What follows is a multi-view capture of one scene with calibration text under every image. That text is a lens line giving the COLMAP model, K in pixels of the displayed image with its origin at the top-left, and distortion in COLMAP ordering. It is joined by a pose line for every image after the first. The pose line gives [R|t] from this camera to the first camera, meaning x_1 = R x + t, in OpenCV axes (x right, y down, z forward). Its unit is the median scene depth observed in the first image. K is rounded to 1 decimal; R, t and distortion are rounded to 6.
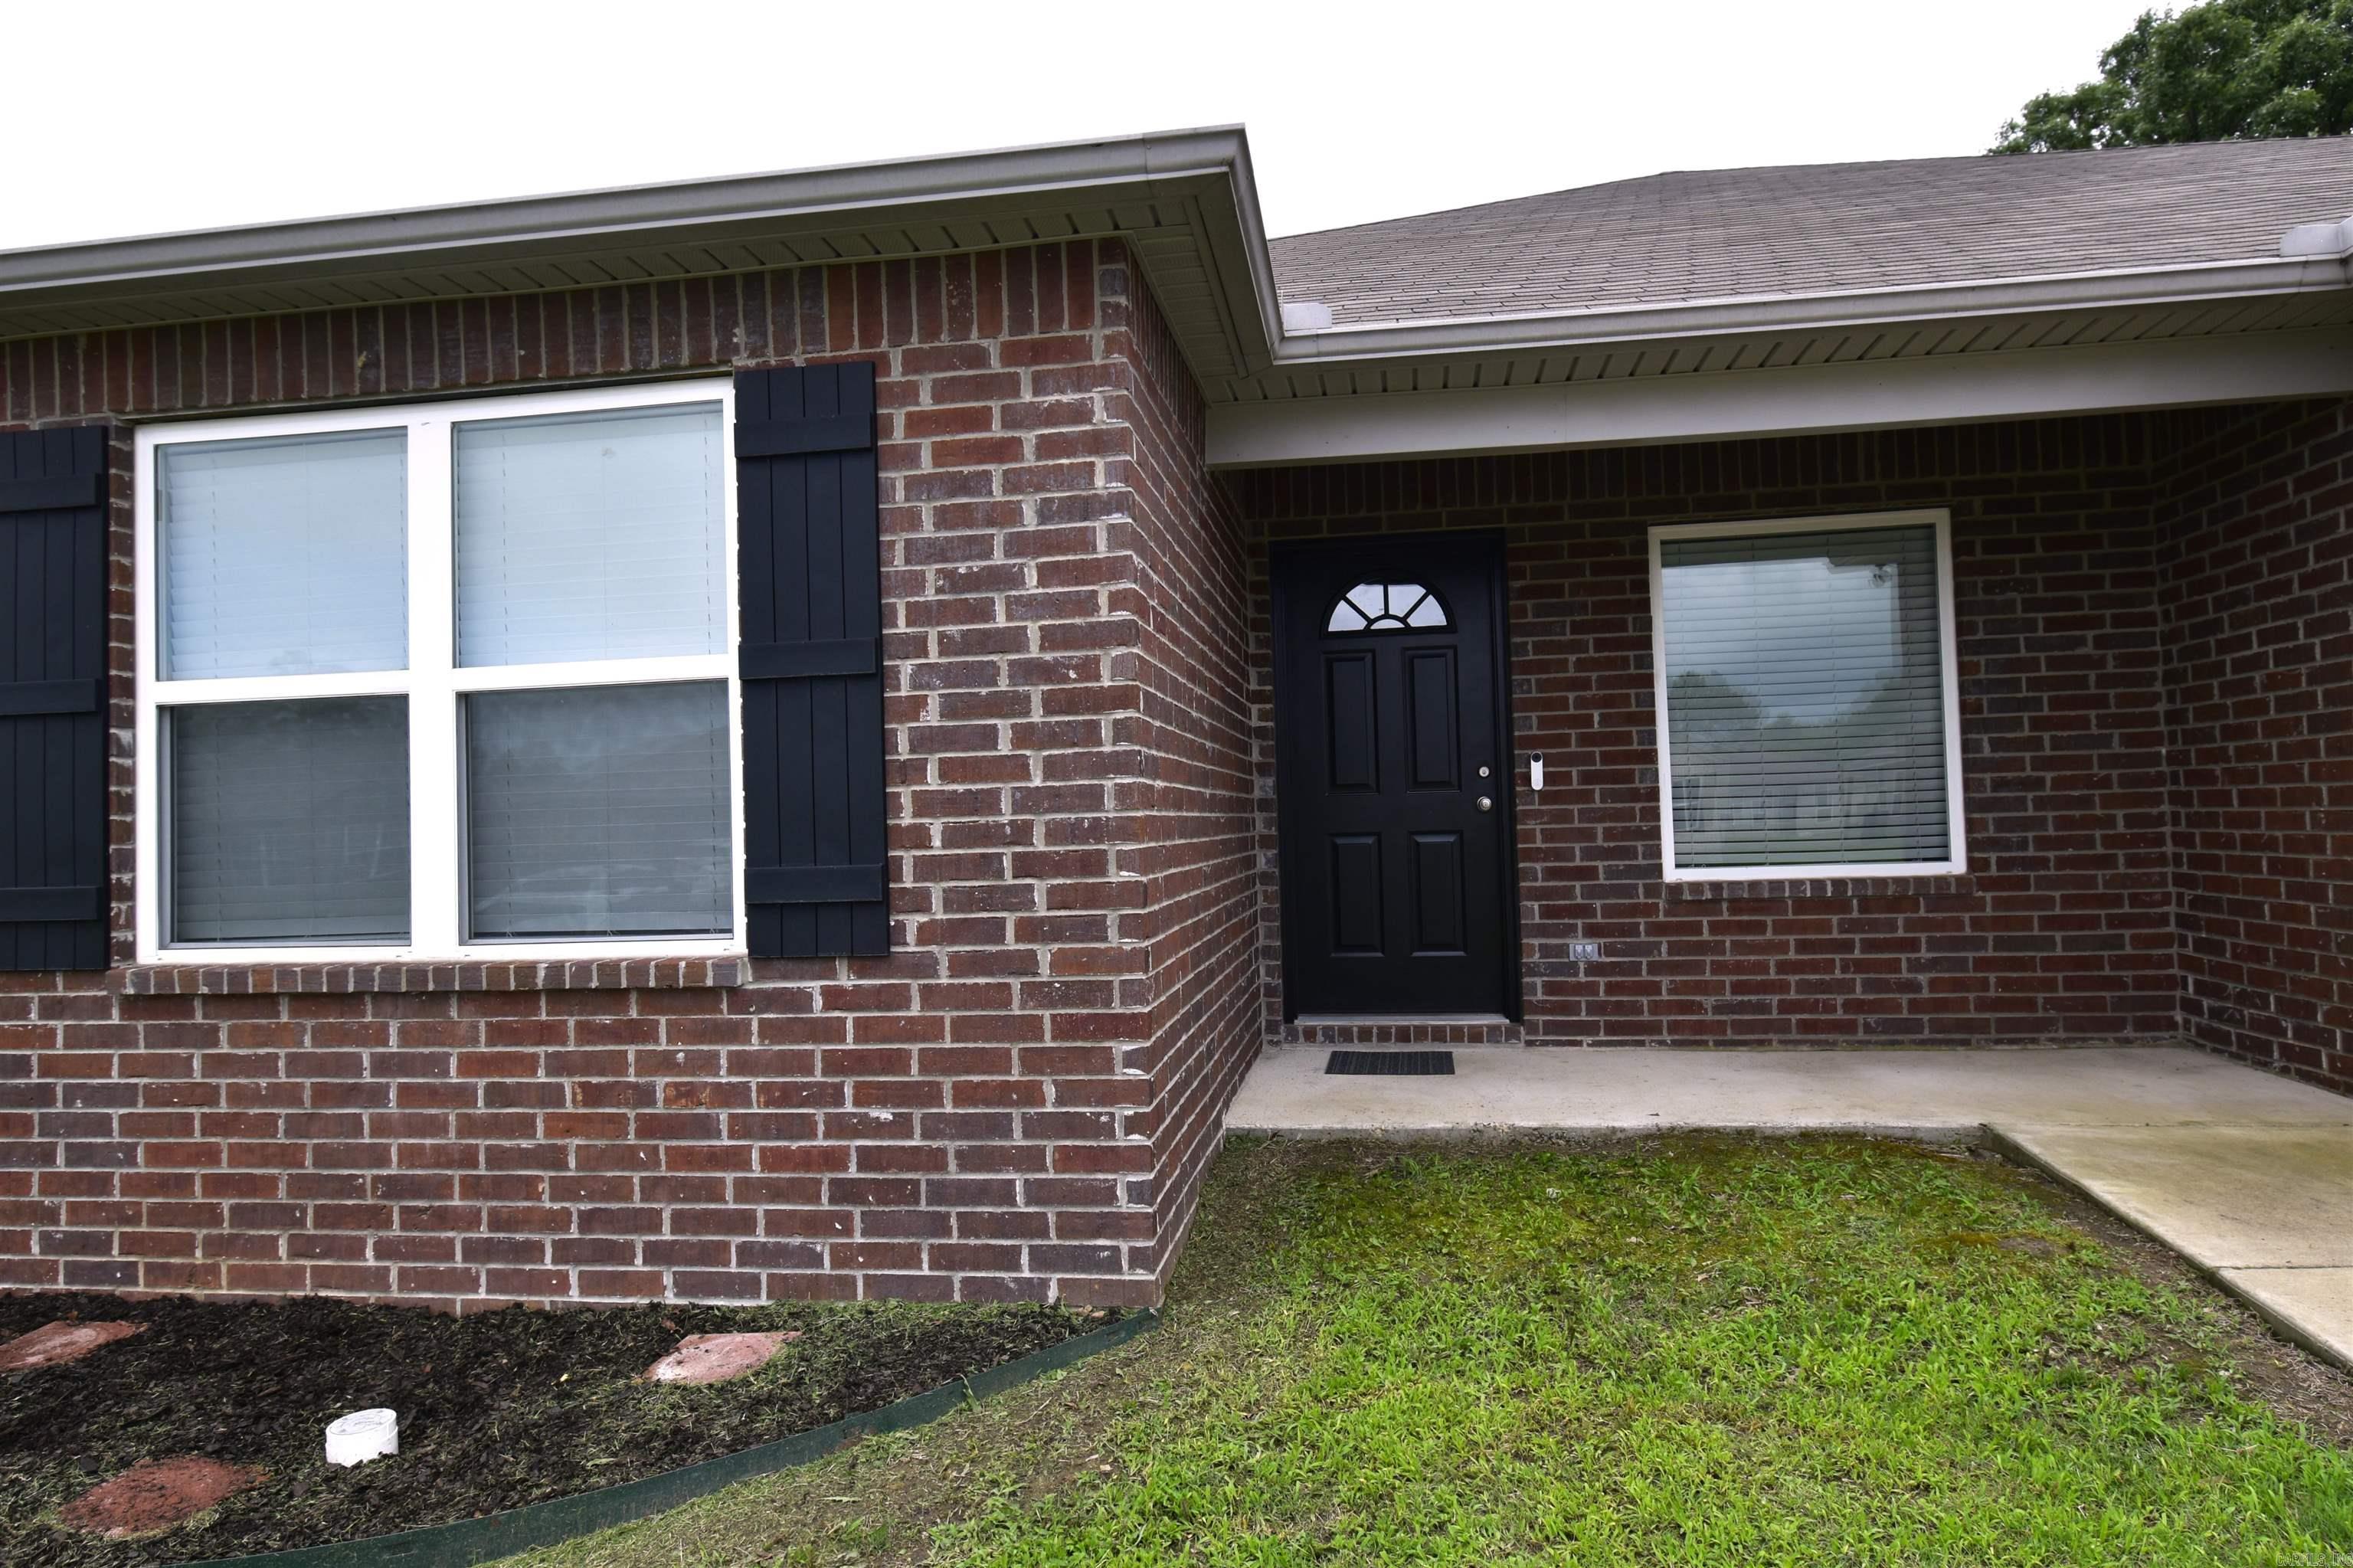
lens RADIAL K [[1370.6, 0, 1176.3], [0, 1370.6, 695.8], [0, 0, 1]] dist [0.002140, -0.002414]
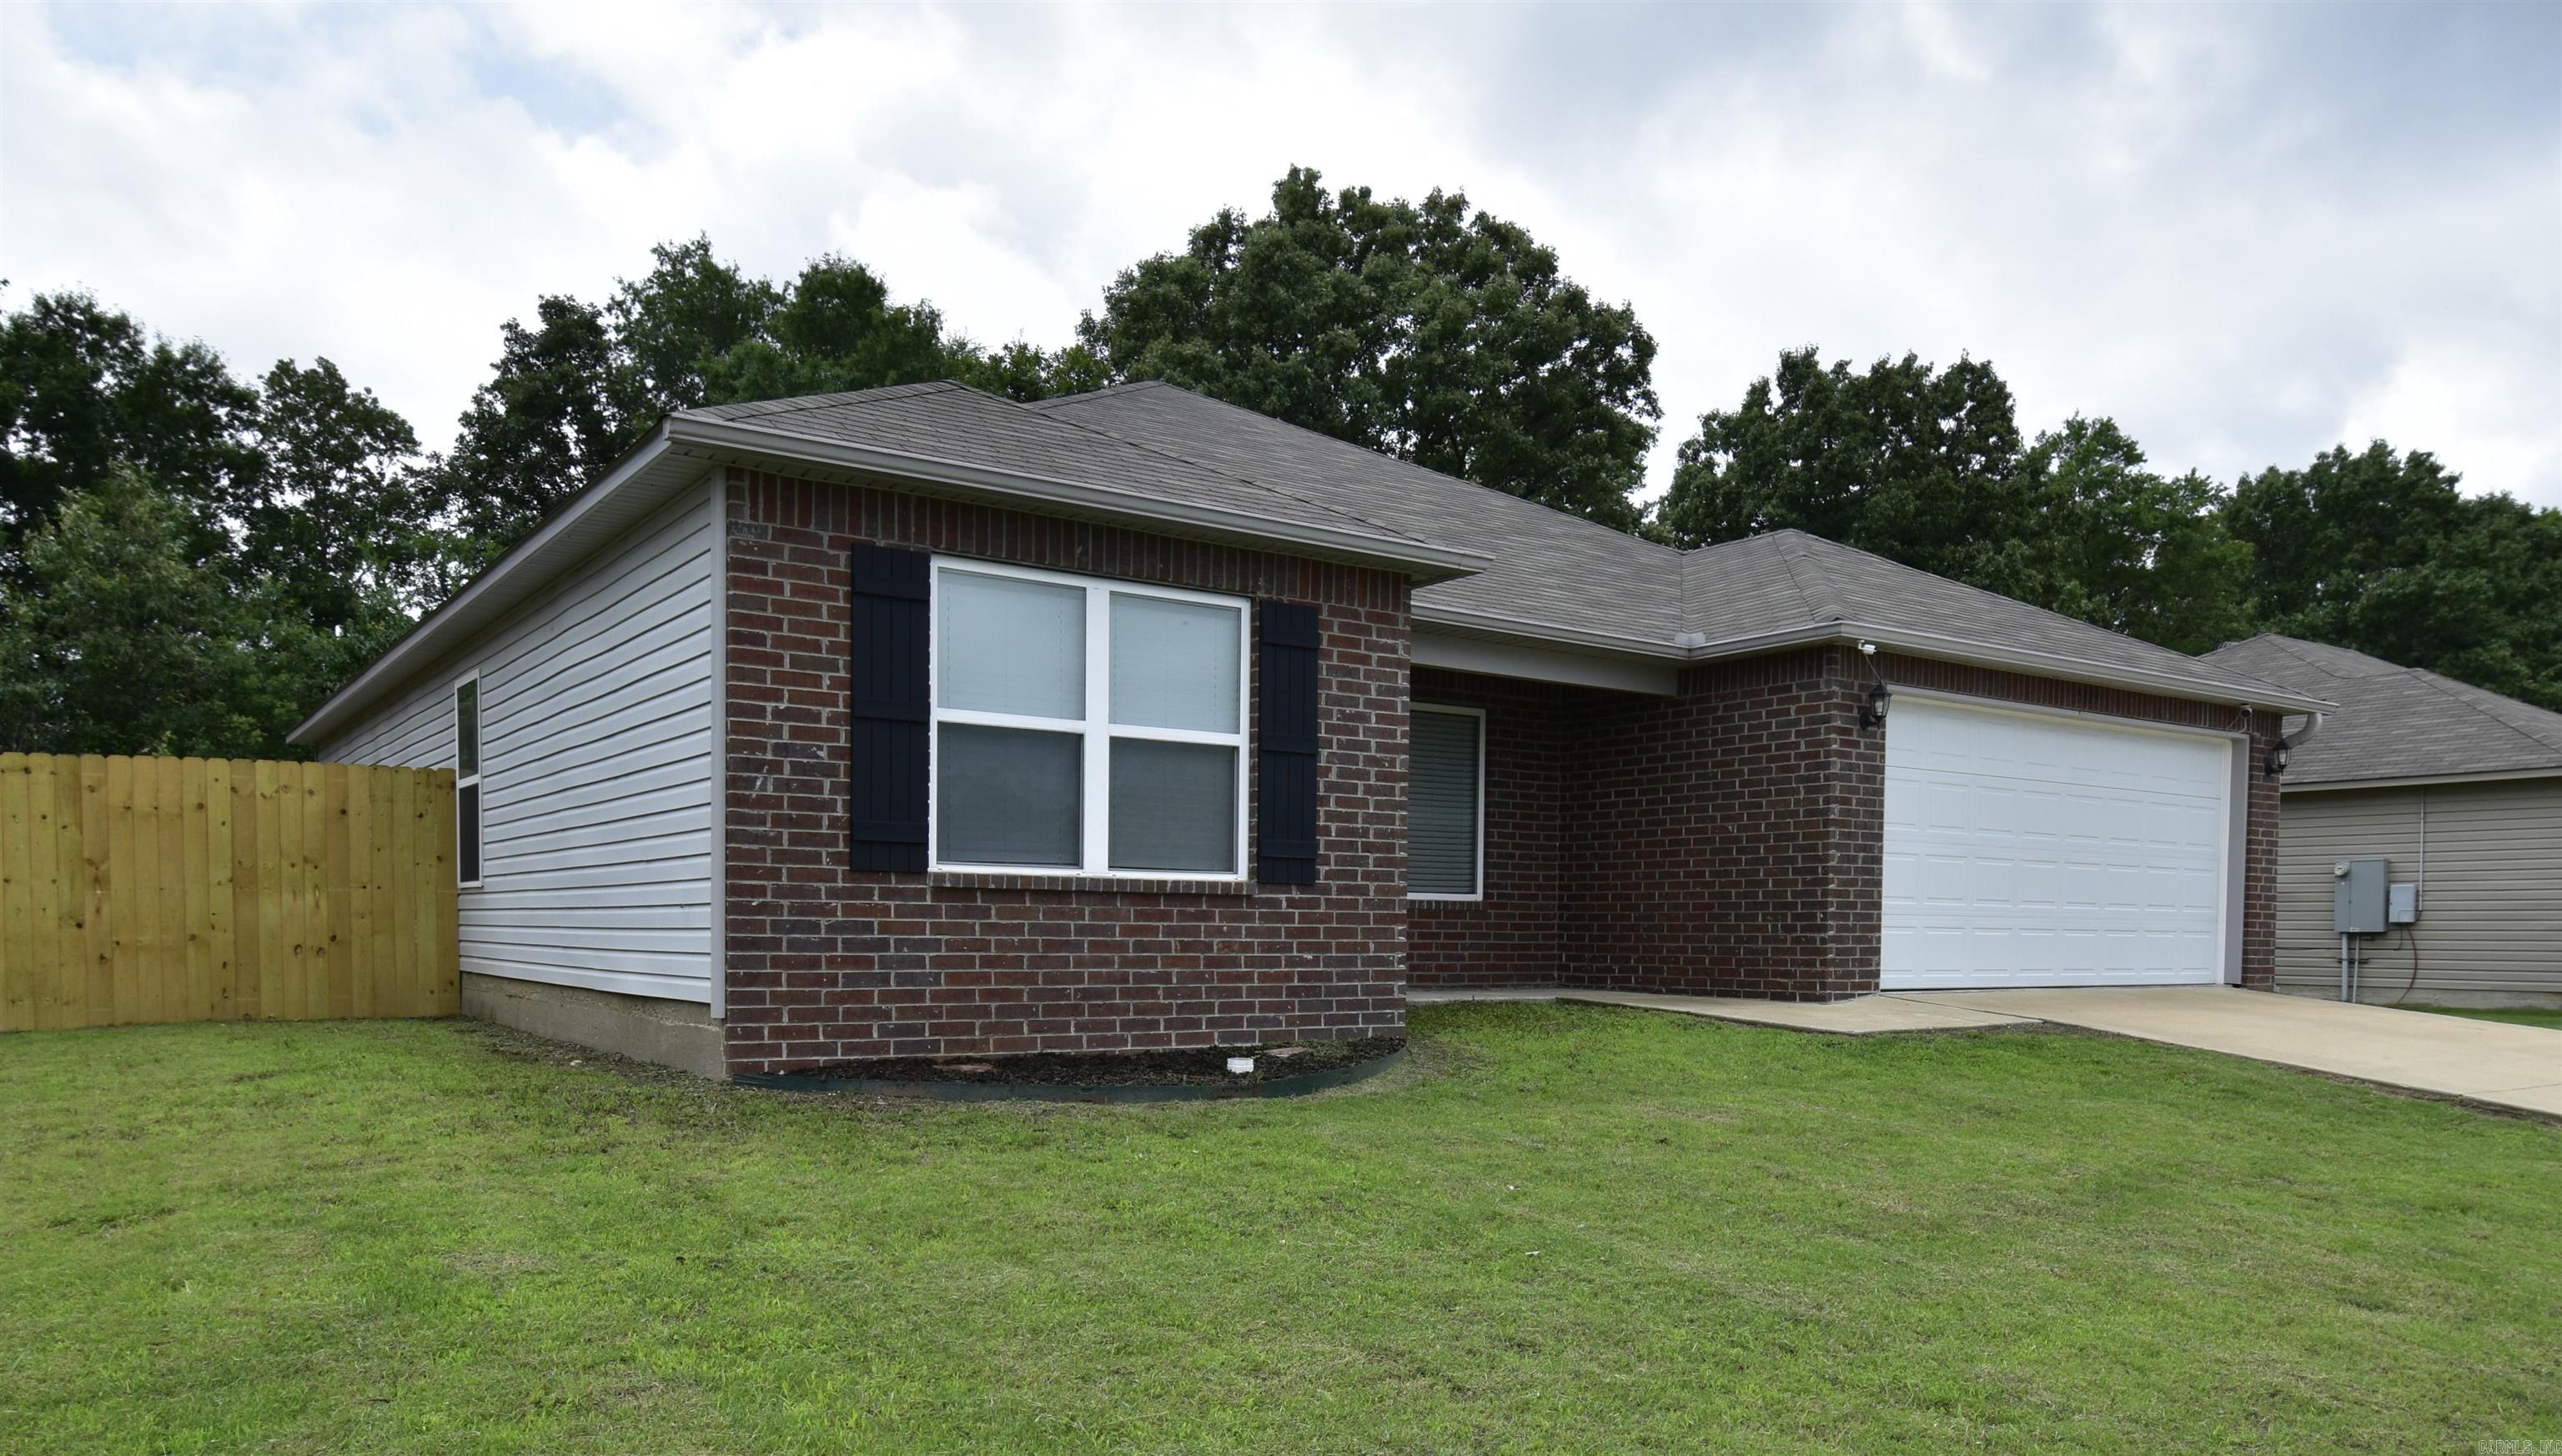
lens RADIAL K [[1729.4, 0, 1281.0], [0, 1729.4, 728.0], [0, 0, 1]] dist [-0.000260, 0.000076]
pose [[0.733965, 0.118317, 0.668803, -2.021216], [-0.097347, 0.992869, -0.068815, 0.131479], [-0.672175, -0.014598, 0.740248, -0.949662]]
